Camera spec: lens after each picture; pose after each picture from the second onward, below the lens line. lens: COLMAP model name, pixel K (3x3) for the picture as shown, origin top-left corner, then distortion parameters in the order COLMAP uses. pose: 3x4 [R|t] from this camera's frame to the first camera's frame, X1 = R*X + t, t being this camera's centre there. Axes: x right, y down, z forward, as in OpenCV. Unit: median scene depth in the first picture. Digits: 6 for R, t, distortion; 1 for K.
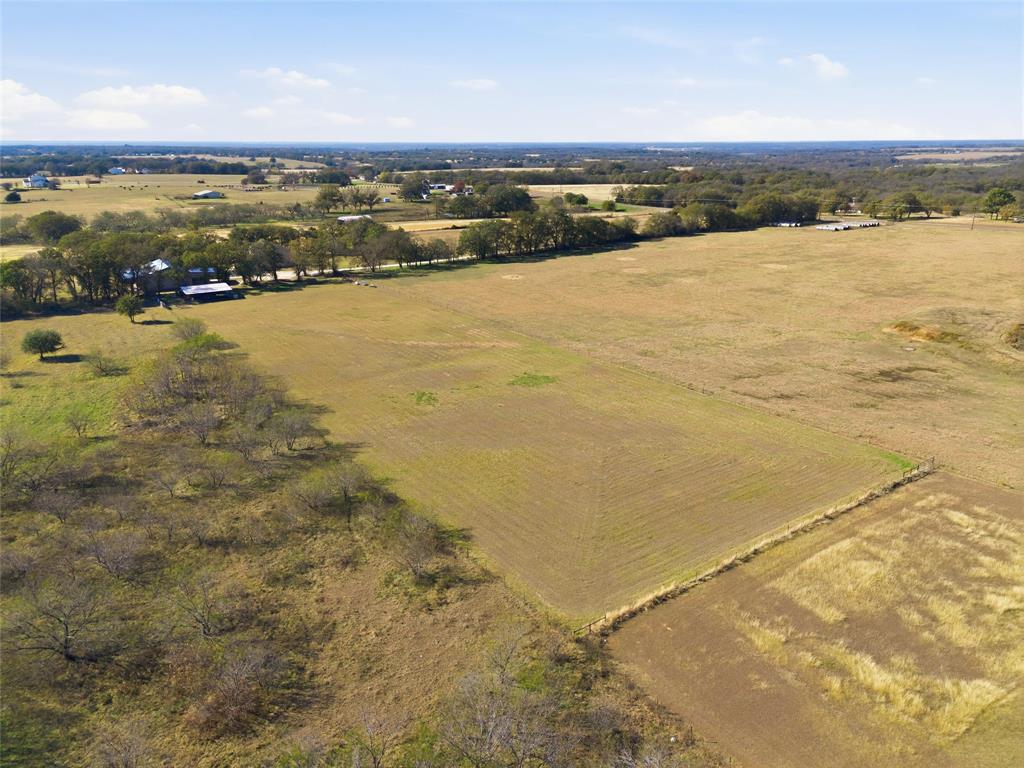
lens RADIAL K [[803.3, 0, 512.0], [0, 803.3, 384.0], [0, 0, 1]] dist [0.082431, -0.102364]
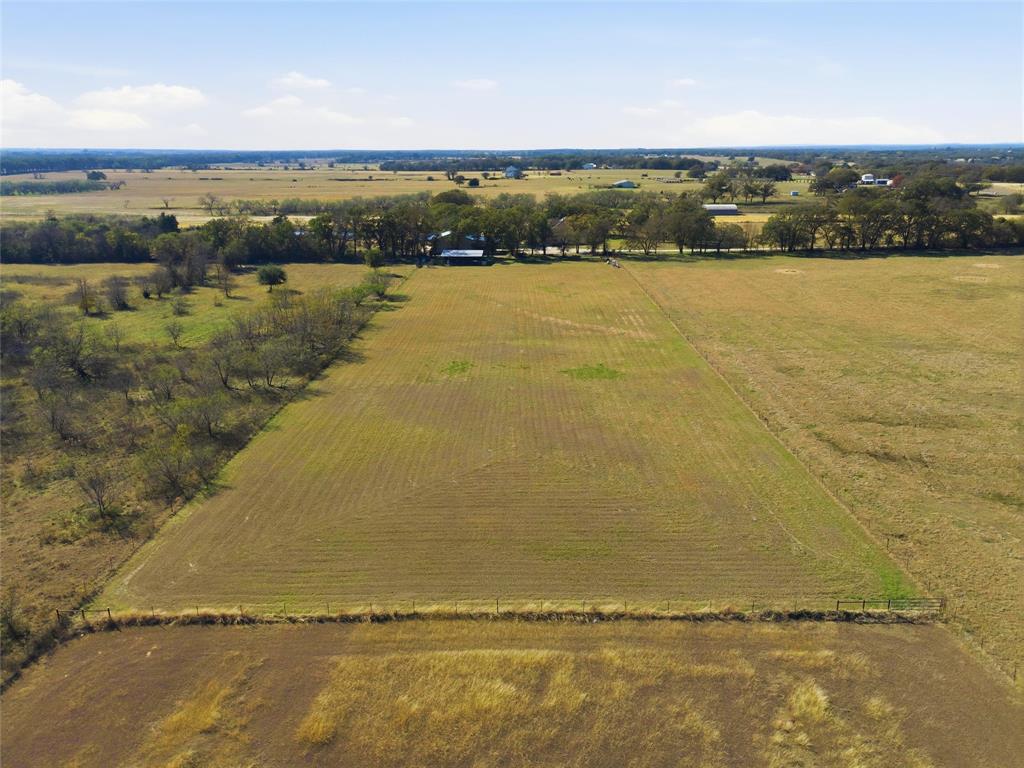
lens RADIAL K [[600.5, 0, 512.0], [0, 600.5, 384.0], [0, 0, 1]] dist [0.027382, 0.000153]
pose [[0.789660, 0.220584, -0.572521, 0.191543], [-0.170046, 0.975265, 0.141216, -0.039276], [0.589510, -0.014158, 0.807637, 0.149506]]
